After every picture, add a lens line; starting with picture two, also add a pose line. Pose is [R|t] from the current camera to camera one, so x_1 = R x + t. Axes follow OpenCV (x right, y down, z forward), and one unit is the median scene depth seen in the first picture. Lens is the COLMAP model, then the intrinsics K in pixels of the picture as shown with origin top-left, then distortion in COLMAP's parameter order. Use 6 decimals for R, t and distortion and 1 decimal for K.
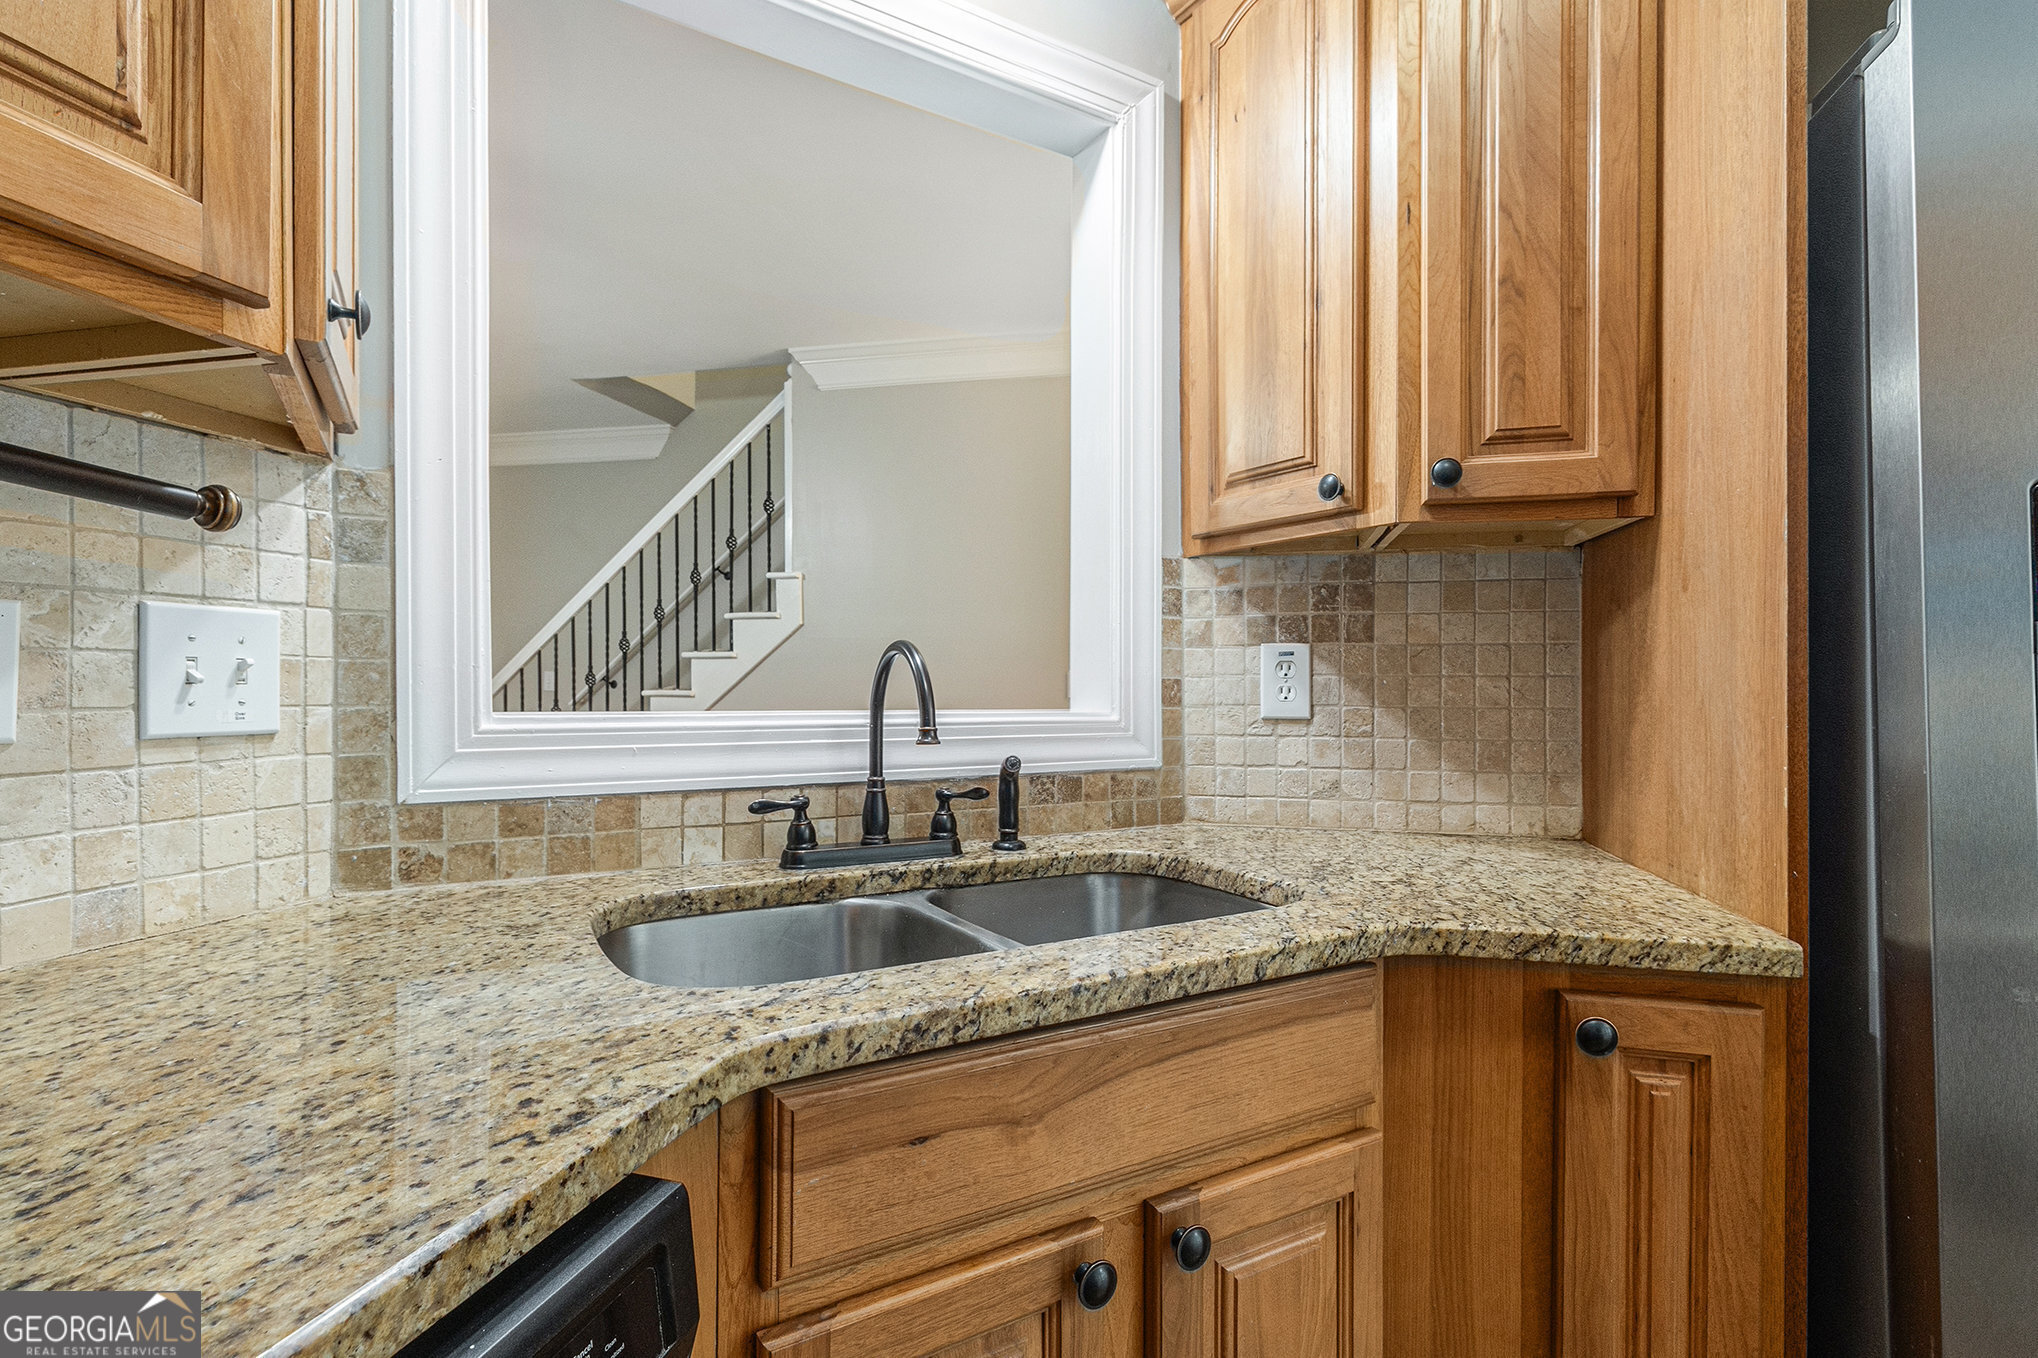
lens RADIAL K [[971.7, 0, 1020.4], [0, 971.7, 687.1], [0, 0, 1]] dist [-0.001439, -0.000171]
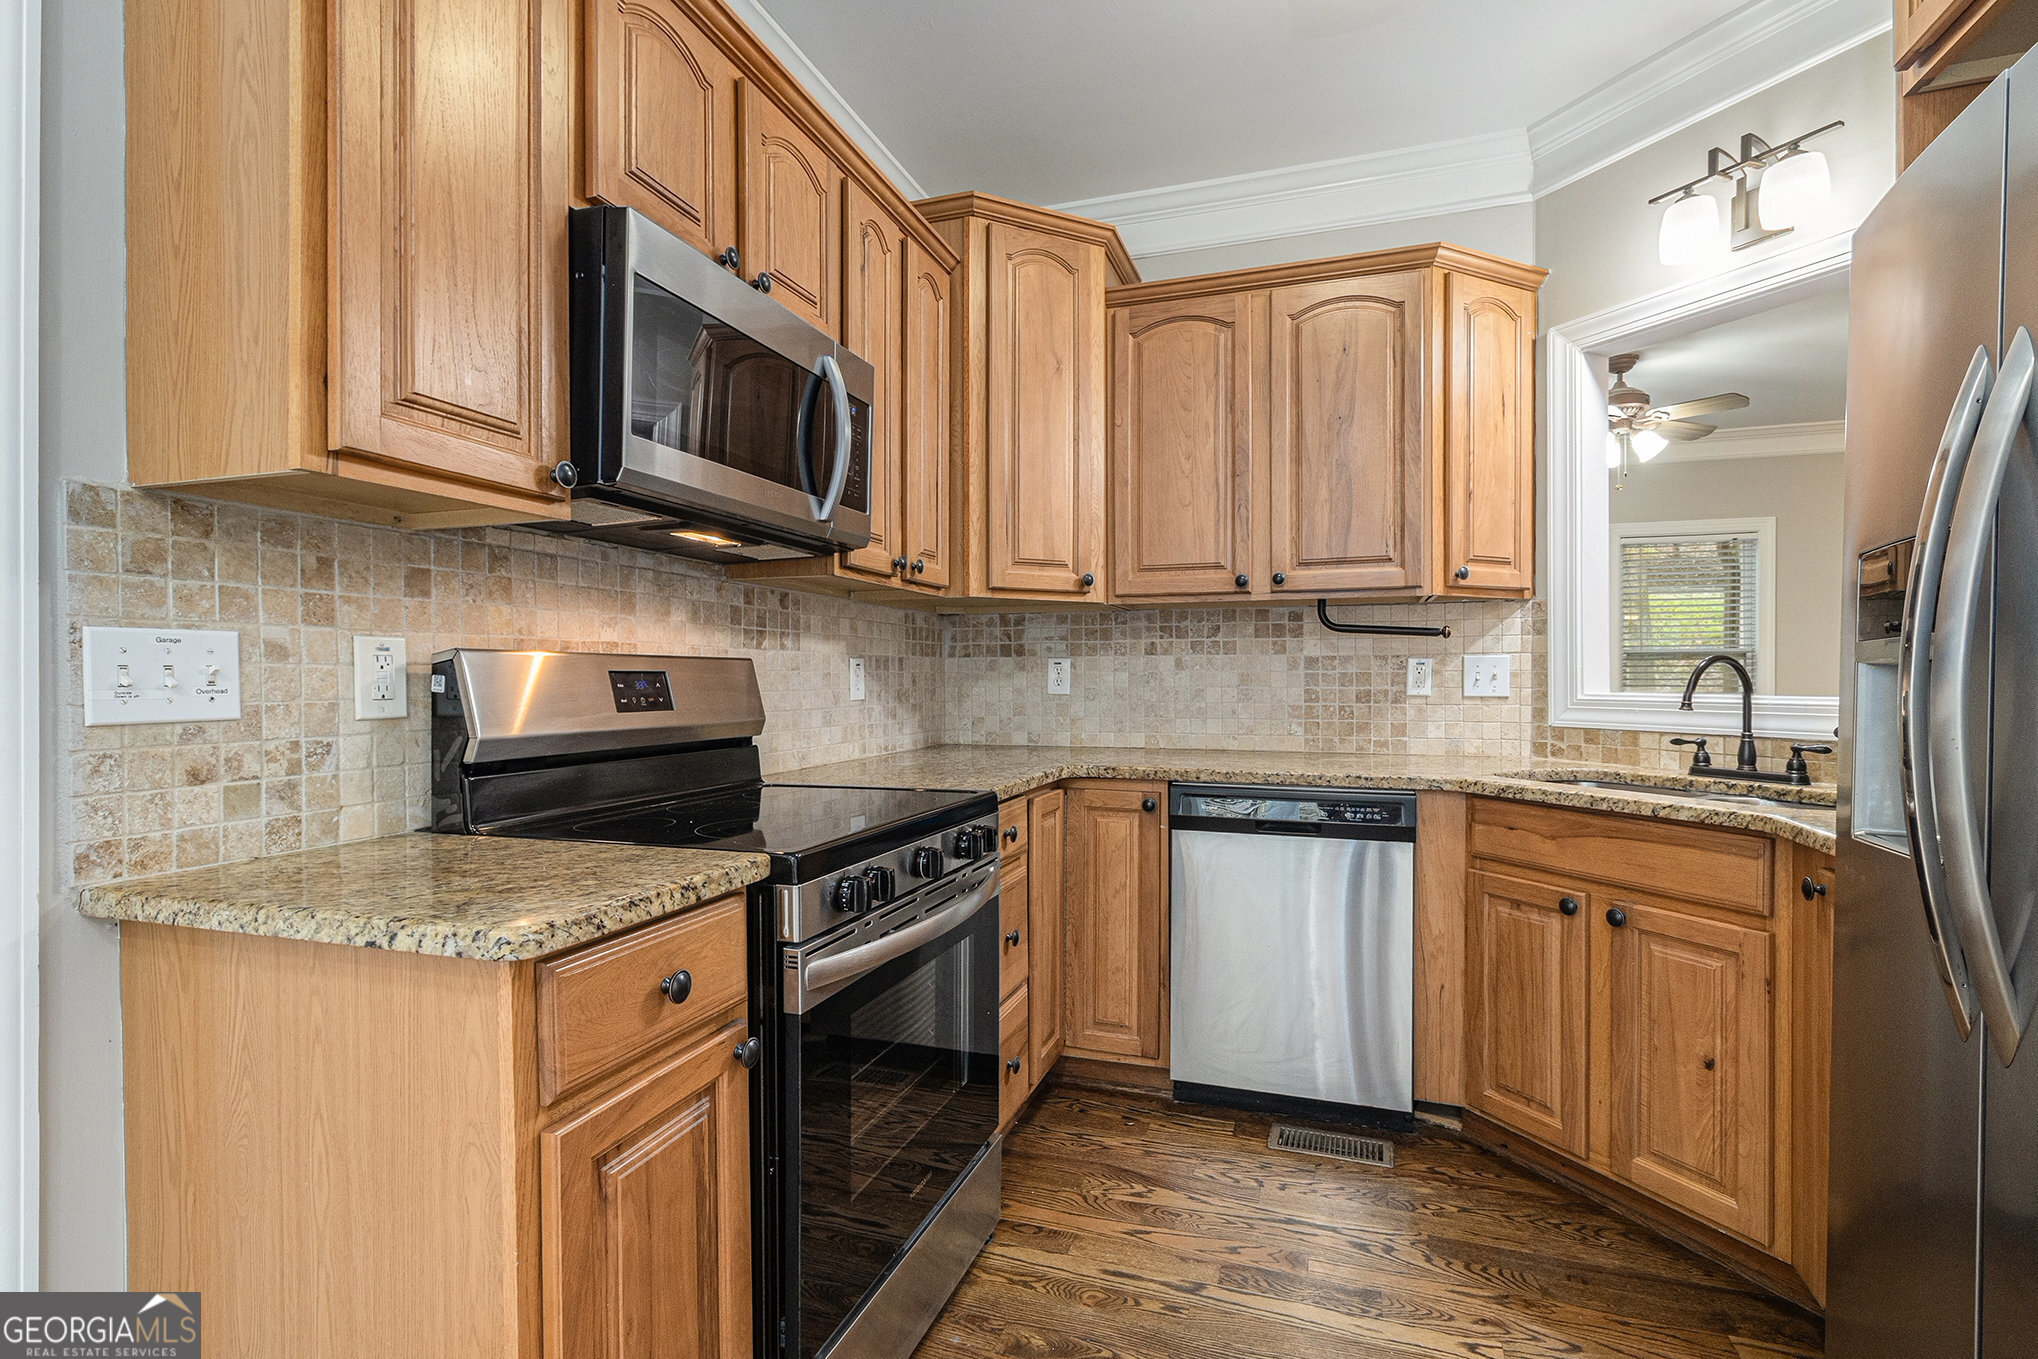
lens RADIAL K [[971.7, 0, 1018.5], [0, 971.7, 681.4], [0, 0, 1]] dist [-0.001439, -0.000171]
pose [[-0.086462, 0.005090, -0.996242, 2.013923], [0.001793, 0.999986, 0.004953, -0.015043], [0.996254, -0.001358, -0.086470, -0.194334]]
